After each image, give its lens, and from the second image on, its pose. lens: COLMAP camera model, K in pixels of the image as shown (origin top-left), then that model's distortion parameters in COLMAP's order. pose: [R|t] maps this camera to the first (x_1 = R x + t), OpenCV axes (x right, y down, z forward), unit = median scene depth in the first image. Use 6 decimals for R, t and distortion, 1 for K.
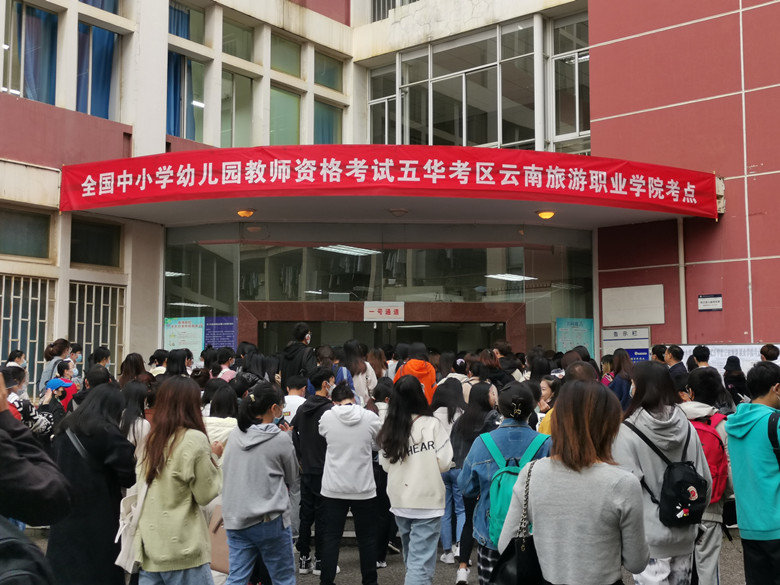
lens RADIAL K [[983.7, 0, 387.6], [0, 983.7, 284.5], [0, 0, 1]] dist [0.063316, 0.000000]
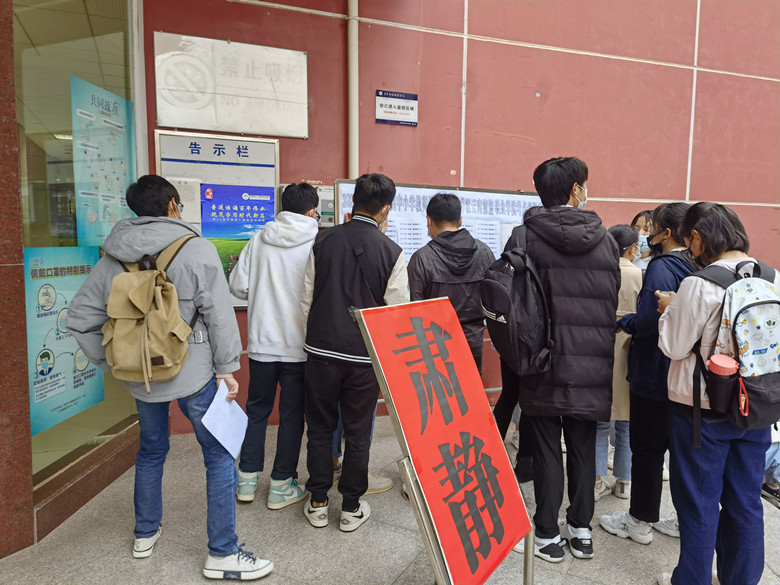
lens RADIAL K [[609.3, 0, 393.9], [0, 609.3, 290.3], [0, 0, 1]] dist [0.083491, -0.023184]
pose [[0.475998, -0.059767, 0.877413, 0.032836], [-0.097349, 0.987976, 0.120110, 0.073828], [-0.874042, -0.142588, 0.464457, 0.823992]]
